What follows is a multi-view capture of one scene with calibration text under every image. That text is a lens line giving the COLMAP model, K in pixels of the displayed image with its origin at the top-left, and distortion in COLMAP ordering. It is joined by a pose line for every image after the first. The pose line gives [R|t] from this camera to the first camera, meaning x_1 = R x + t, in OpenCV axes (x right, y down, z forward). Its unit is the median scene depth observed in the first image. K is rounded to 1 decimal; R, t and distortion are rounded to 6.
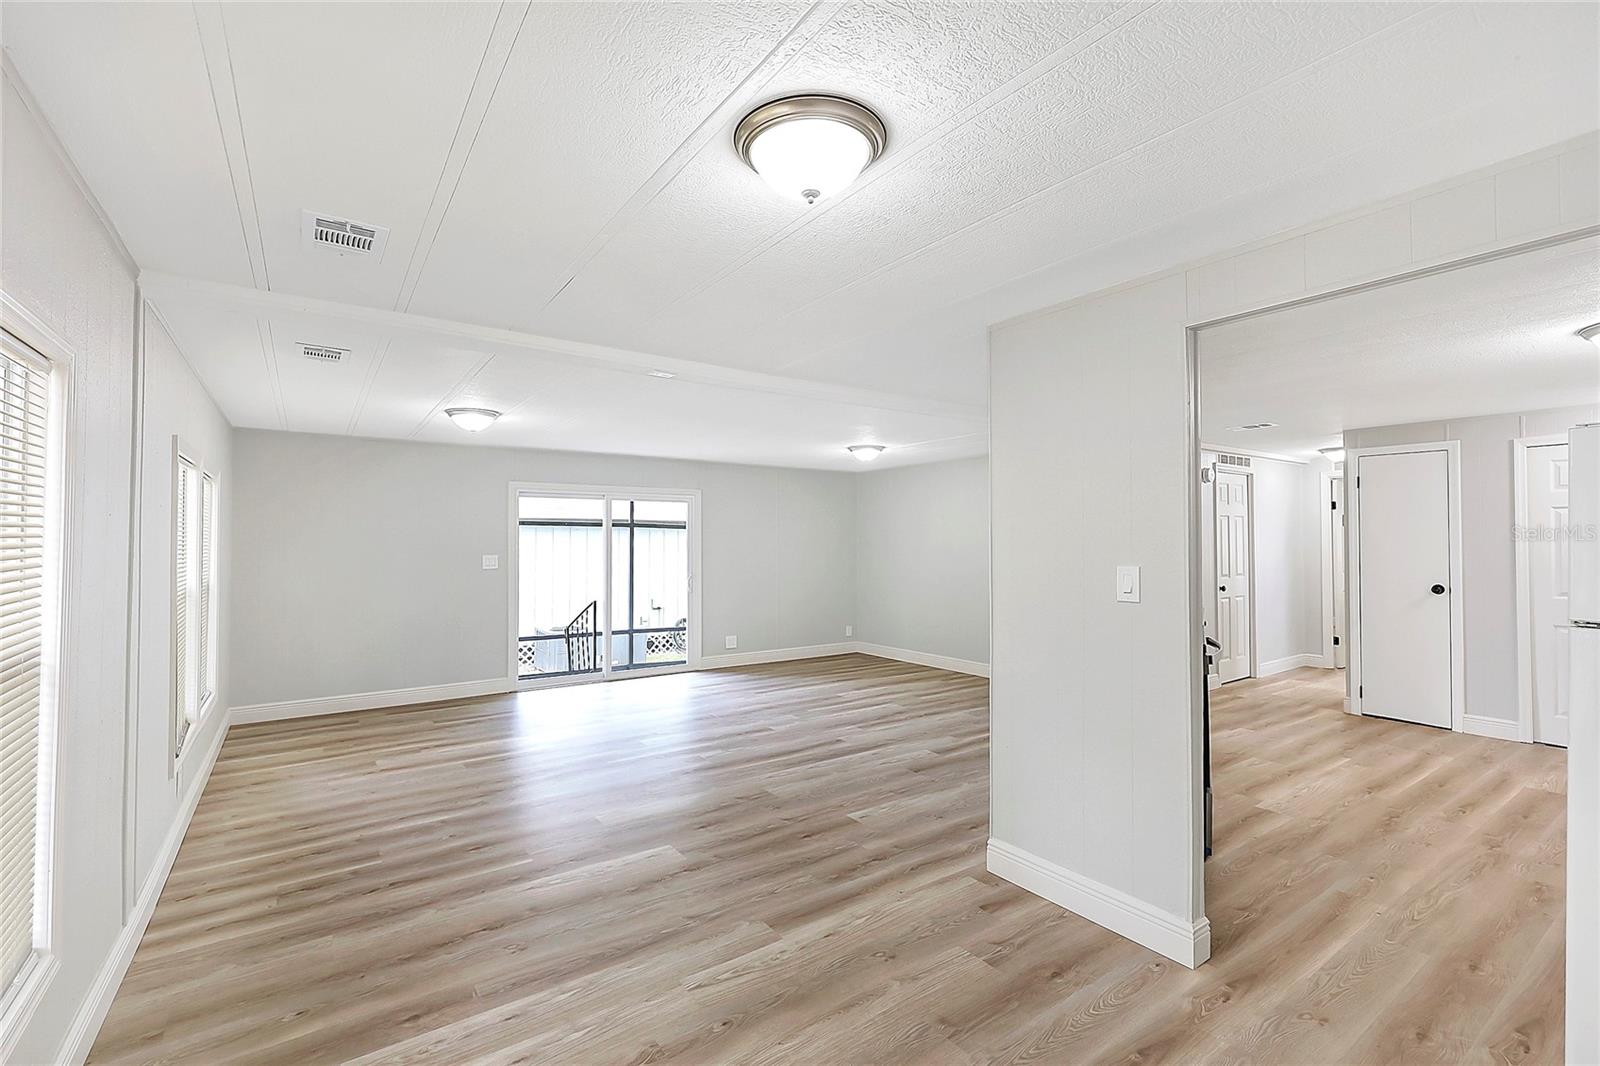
lens RADIAL K [[687.9, 0, 771.8], [0, 687.9, 530.0], [0, 0, 1]] dist [-0.001862, 0.001006]
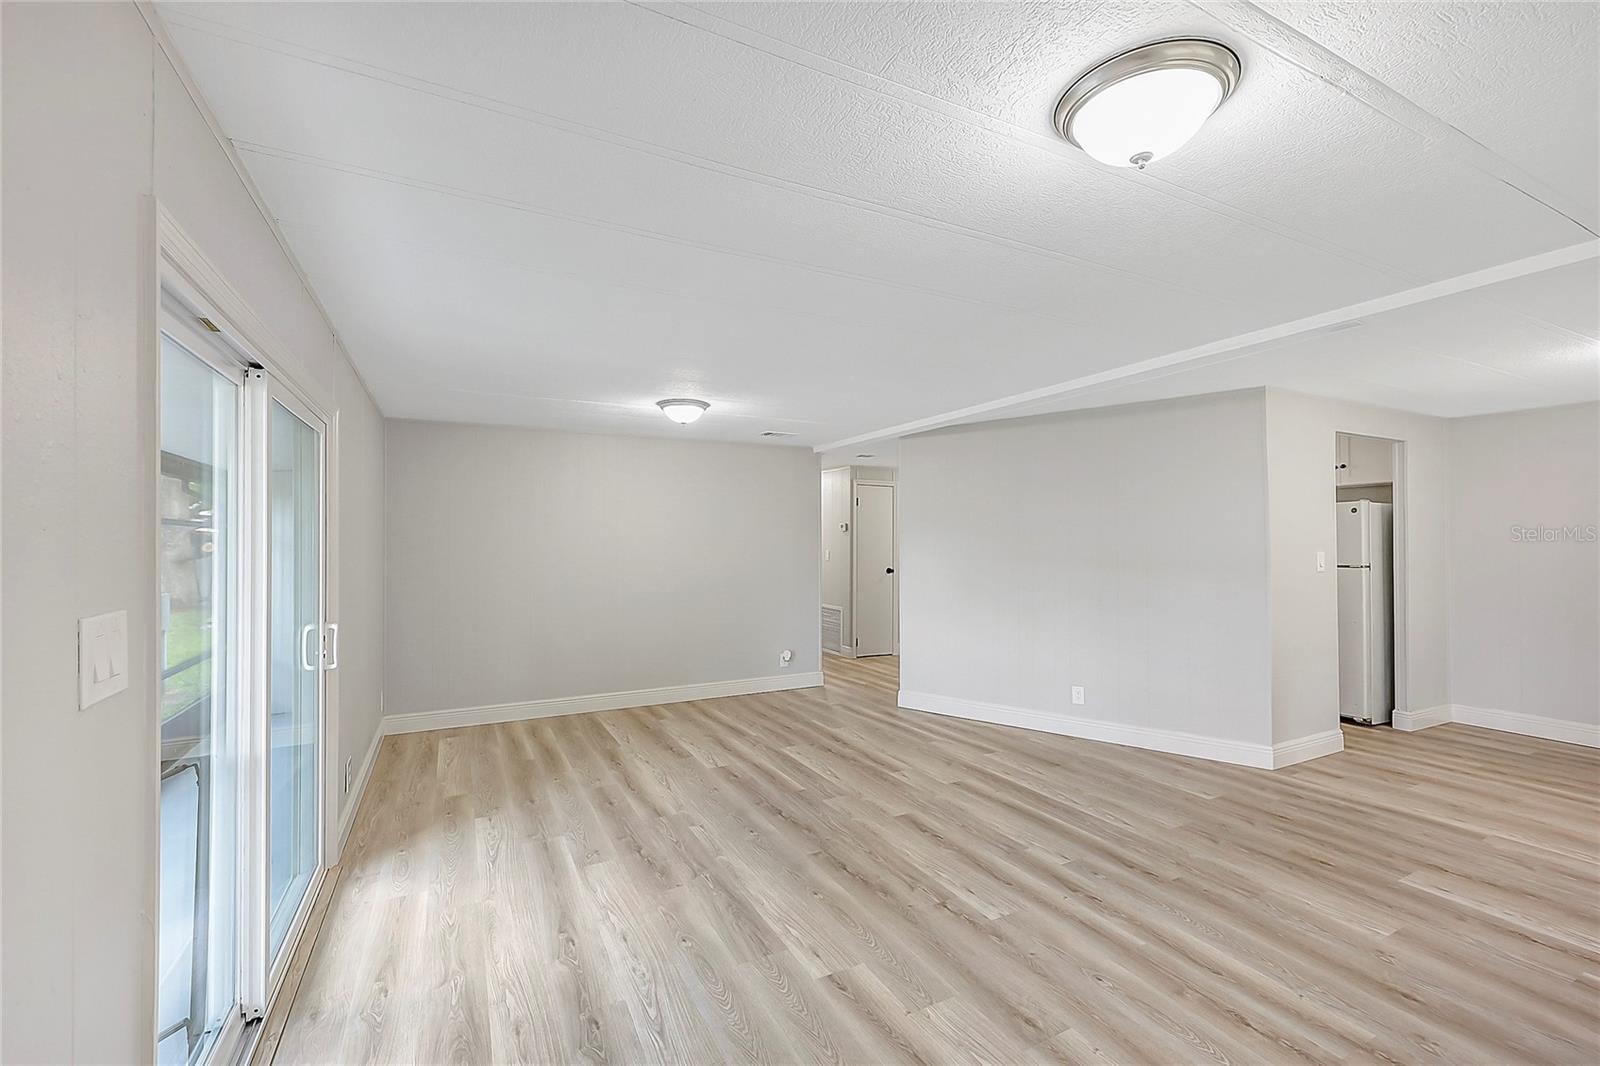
lens RADIAL K [[687.9, 0, 808.5], [0, 687.9, 531.1], [0, 0, 1]] dist [-0.001862, 0.001006]
pose [[0.111055, 0.017320, 0.993663, -0.746174], [-0.008403, 0.999829, -0.016488, 0.037278], [-0.993779, -0.006518, 0.111181, 1.149481]]
